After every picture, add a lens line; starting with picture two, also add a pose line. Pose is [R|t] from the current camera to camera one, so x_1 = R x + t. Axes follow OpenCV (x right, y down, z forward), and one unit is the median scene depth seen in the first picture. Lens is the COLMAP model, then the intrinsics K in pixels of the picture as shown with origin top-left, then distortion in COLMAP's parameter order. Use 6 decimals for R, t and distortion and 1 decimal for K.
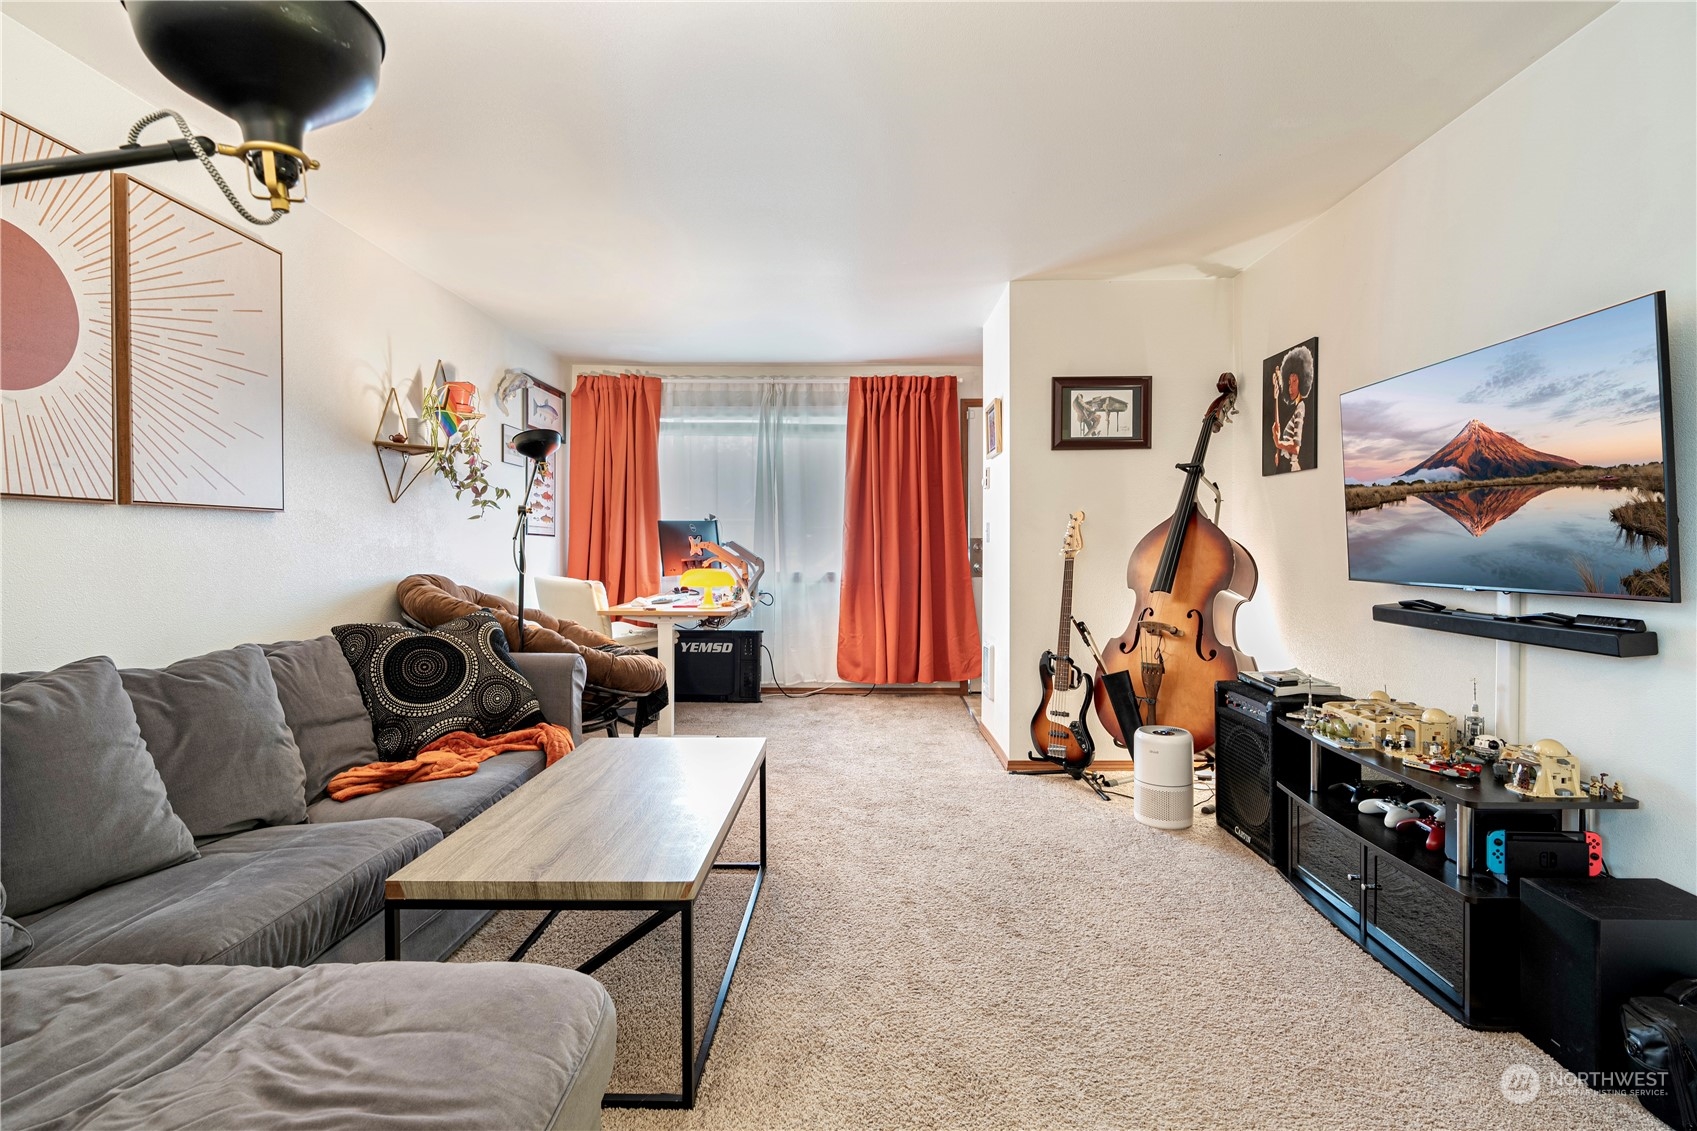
lens RADIAL K [[817.8, 0, 855.3], [0, 817.8, 556.2], [0, 0, 1]] dist [-0.008482, 0.004018]
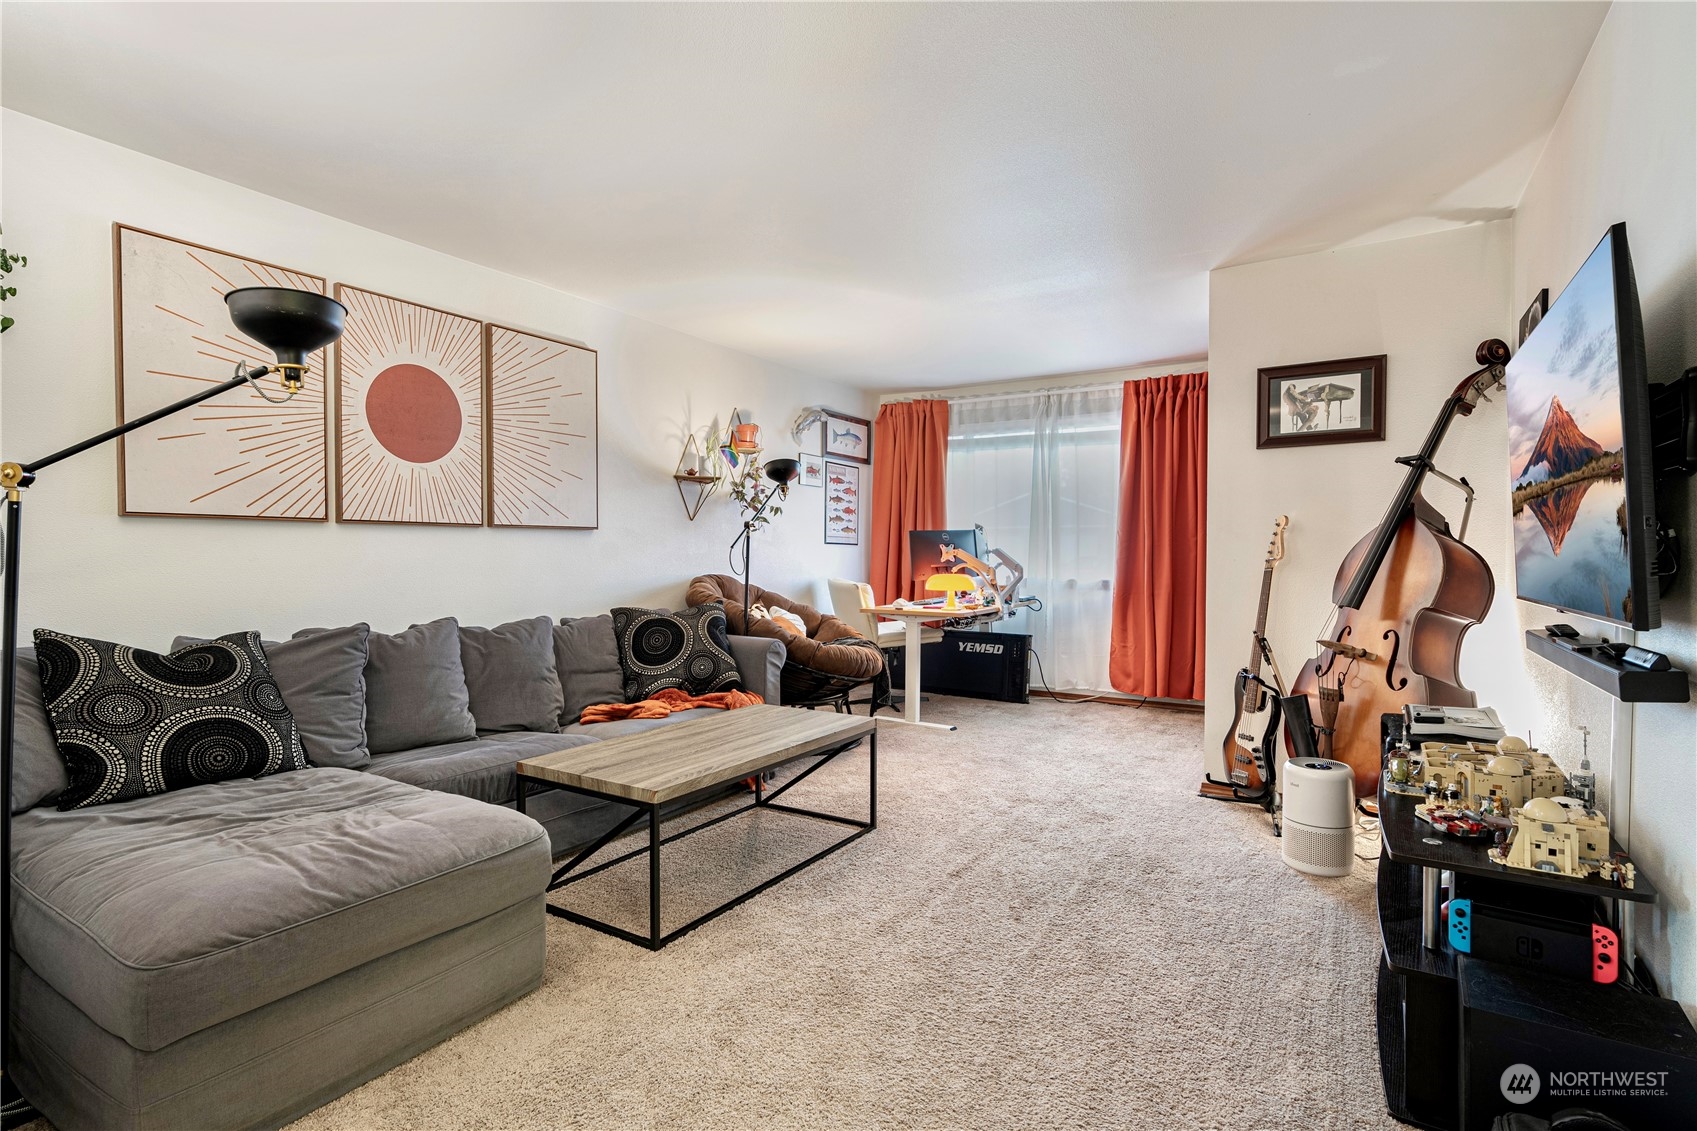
lens RADIAL K [[817.8, 0, 848.0], [0, 817.8, 570.8], [0, 0, 1]] dist [-0.008482, 0.004018]
pose [[0.856079, 0.013690, -0.516664, 0.398556], [-0.009006, 0.999892, 0.011572, -0.000697], [0.516766, -0.005254, 0.856110, -0.017802]]
